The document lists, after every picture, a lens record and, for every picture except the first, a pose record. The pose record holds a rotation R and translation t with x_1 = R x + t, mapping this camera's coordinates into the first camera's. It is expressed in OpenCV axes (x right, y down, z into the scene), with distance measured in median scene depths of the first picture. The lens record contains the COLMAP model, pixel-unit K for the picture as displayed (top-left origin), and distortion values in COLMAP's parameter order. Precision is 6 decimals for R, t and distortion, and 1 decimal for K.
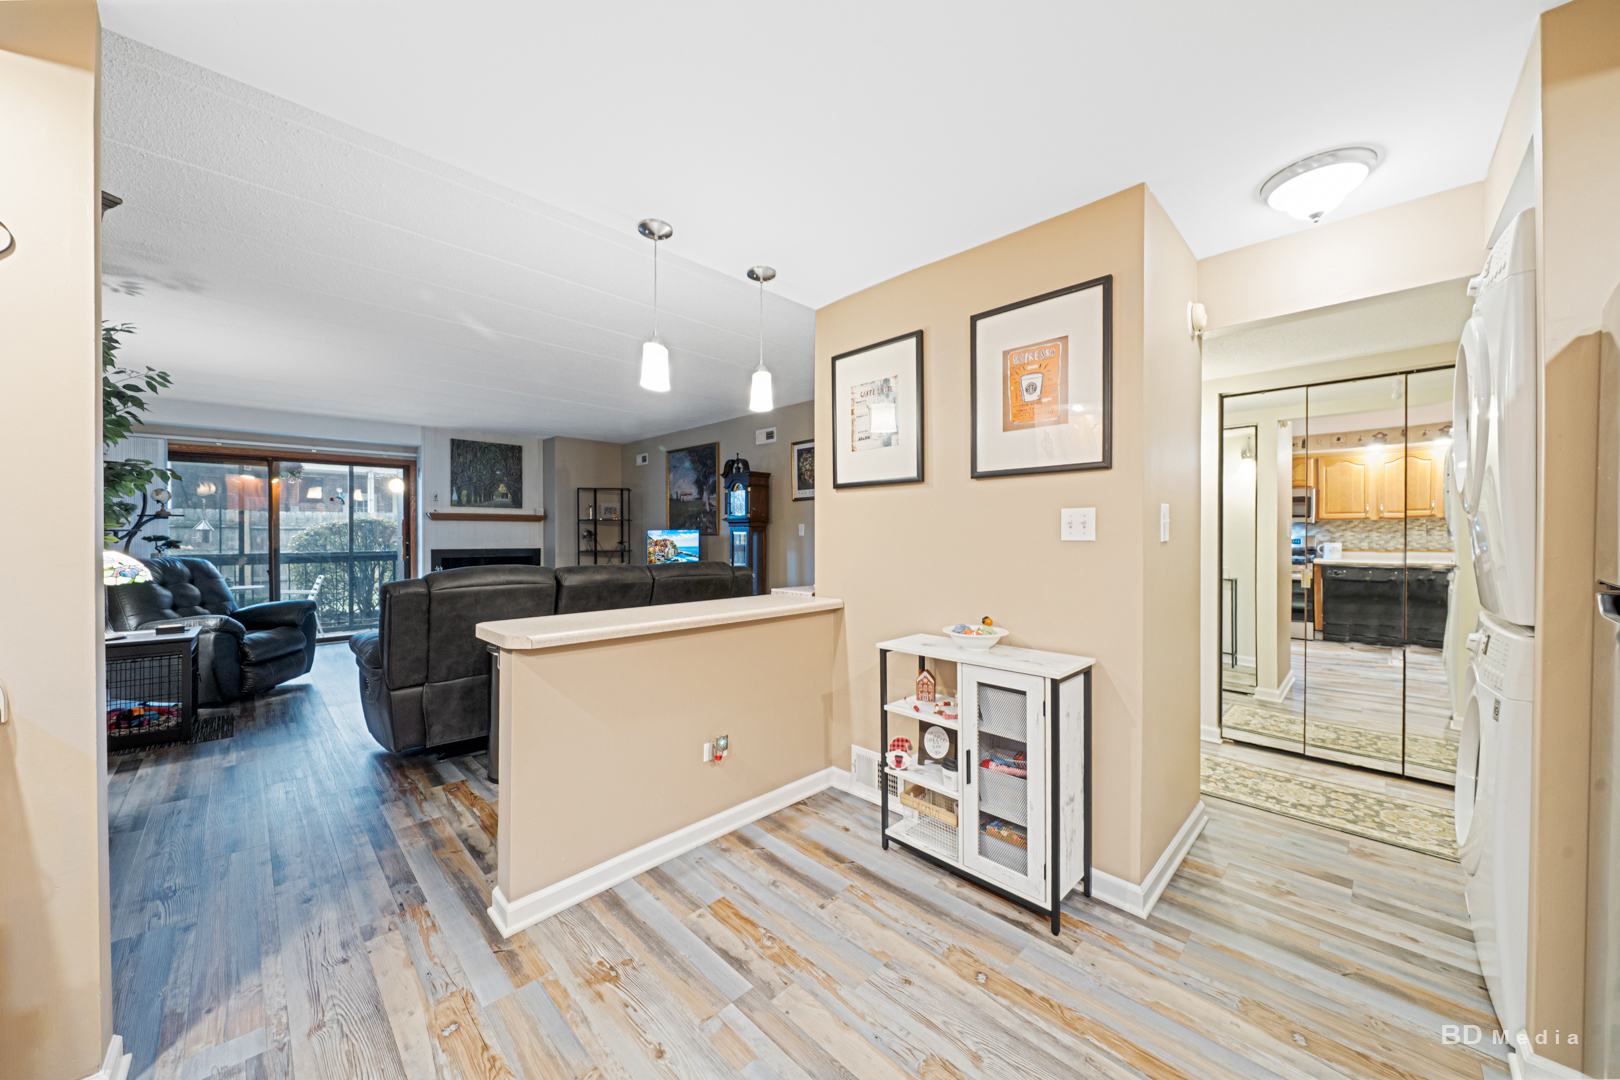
lens RADIAL K [[575.9, 0, 800.3], [0, 575.9, 535.1], [0, 0, 1]] dist [-0.001205, -0.000167]
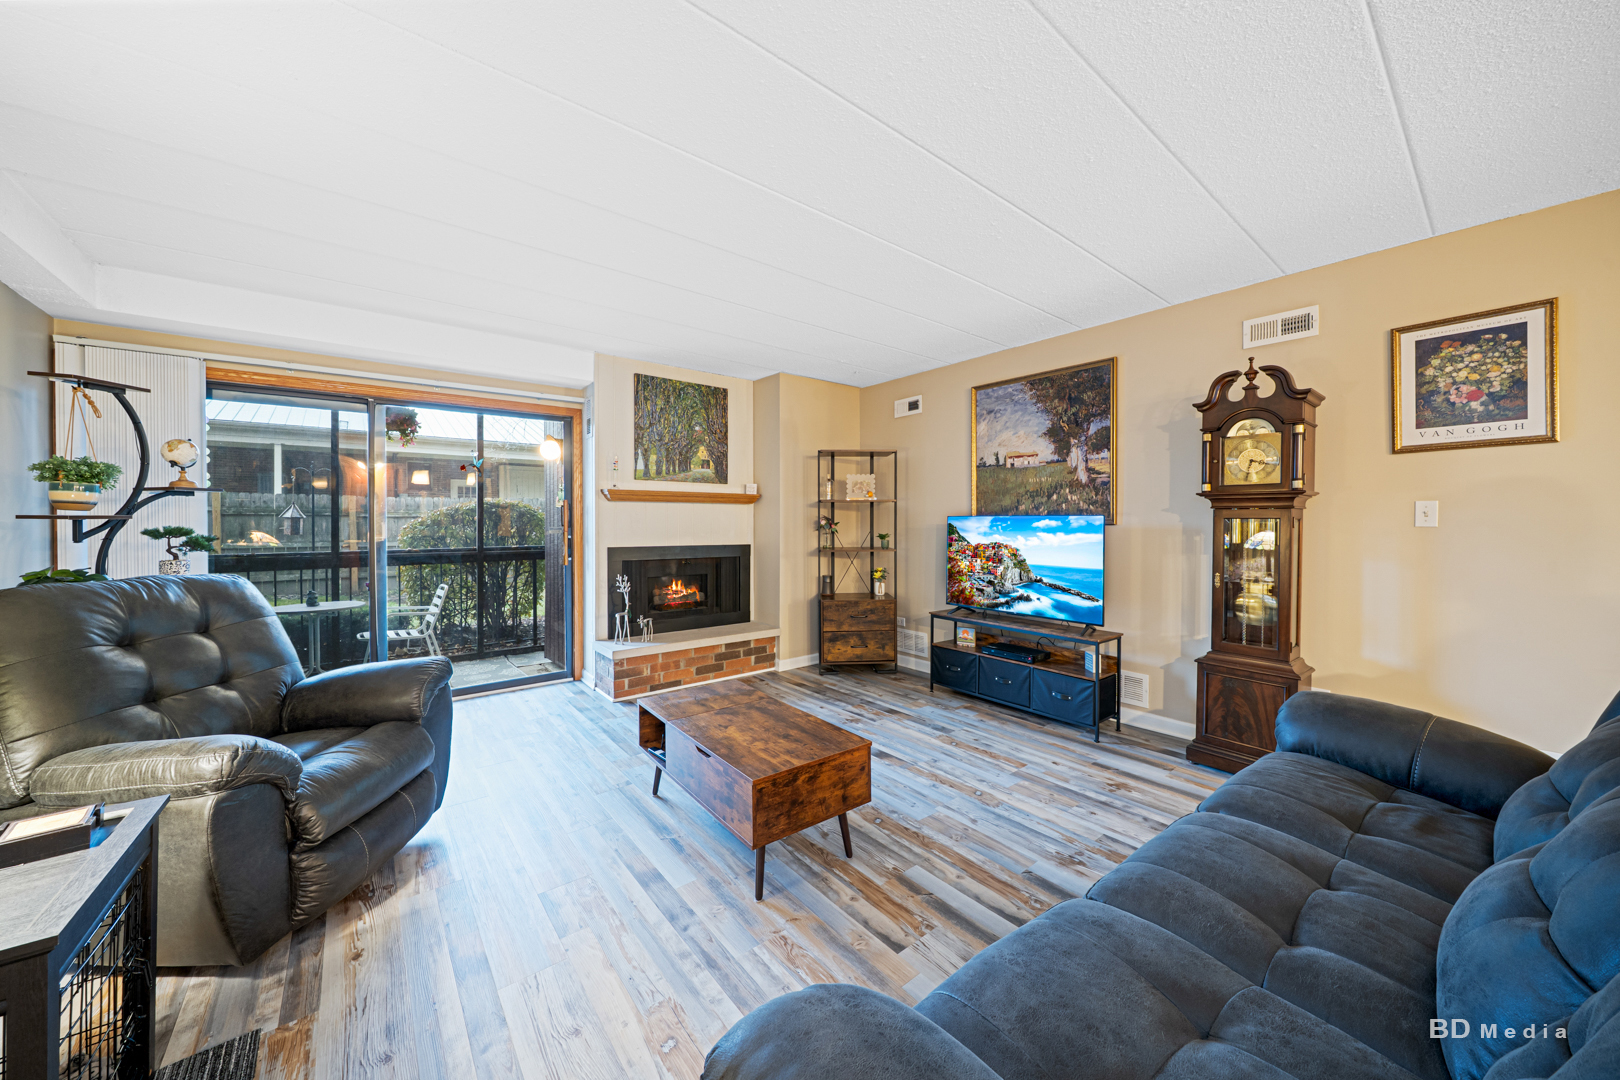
lens RADIAL K [[563.2, 0, 807.1], [0, 563.2, 524.0], [0, 0, 1]] dist [0.000071, -0.000028]
pose [[0.995169, -0.000849, -0.098168, -0.370024], [0.000971, 0.999999, 0.001194, -0.001585], [0.098167, -0.001284, 0.995169, 0.414620]]
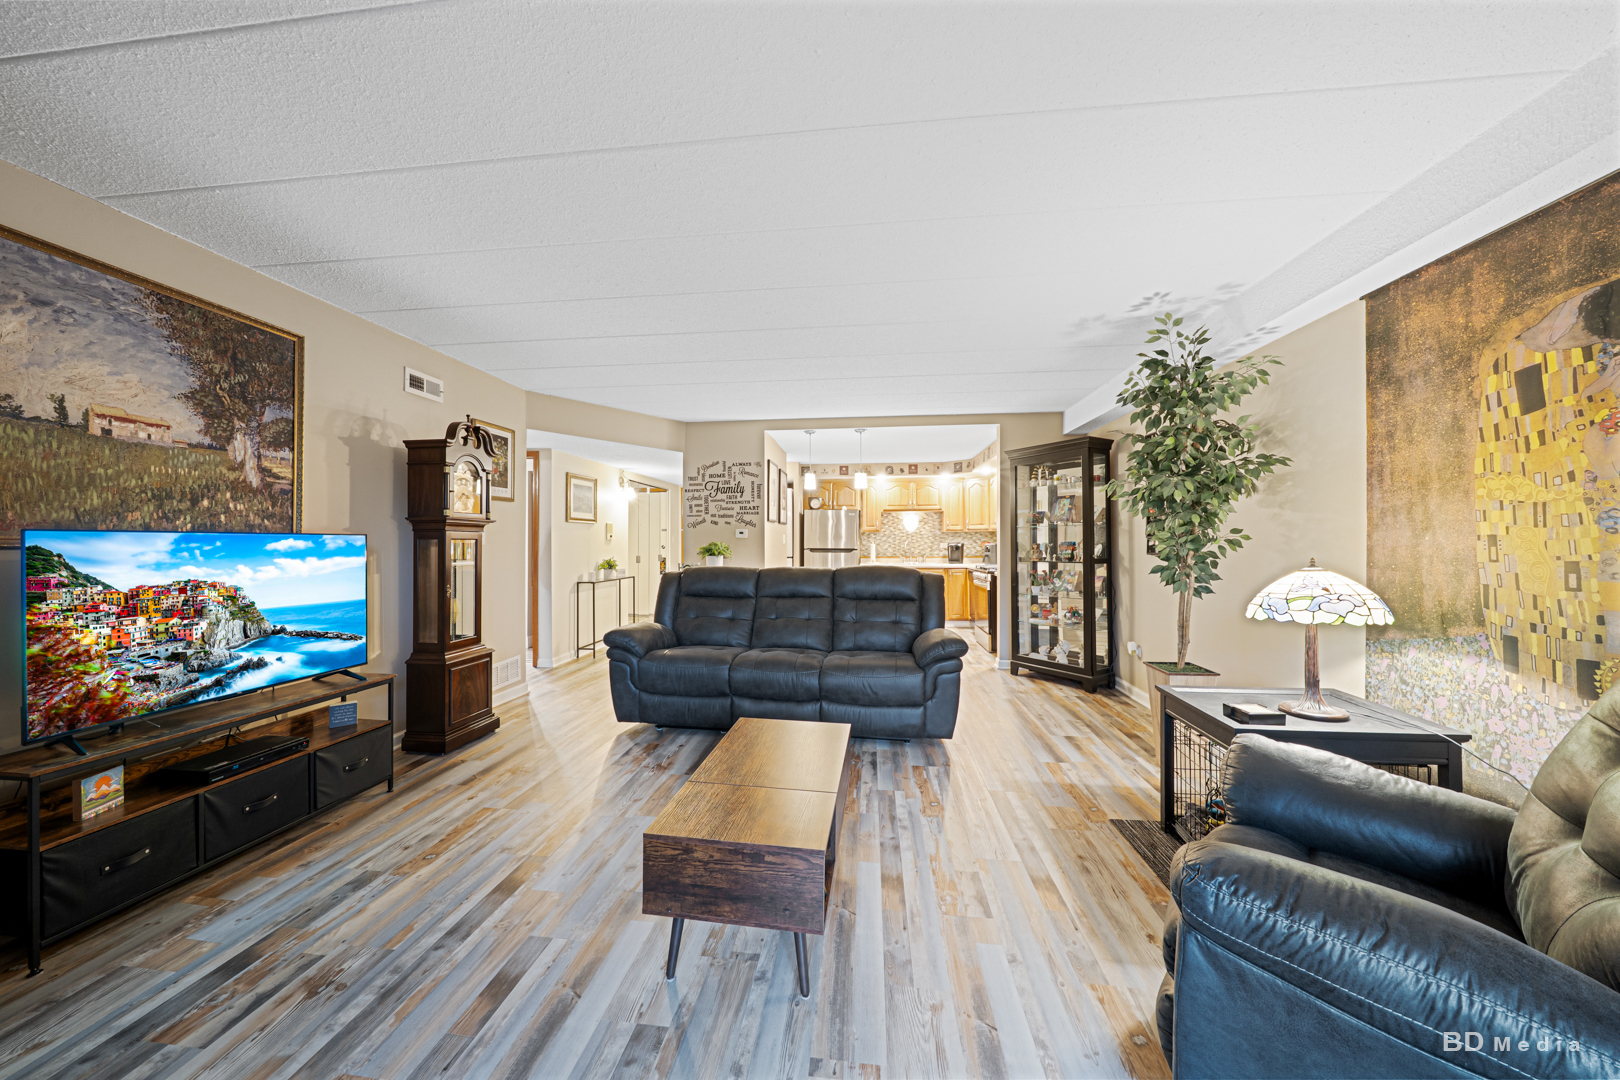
lens RADIAL K [[550.4, 0, 810.0], [0, 550.4, 540.0], [0, 0, 1]] dist [-0.000825, -0.000108]
pose [[-0.633015, 0.003349, 0.774132, -0.687343], [0.003687, 0.999992, -0.001311, -0.002663], [-0.774131, 0.002025, -0.633023, 0.926620]]
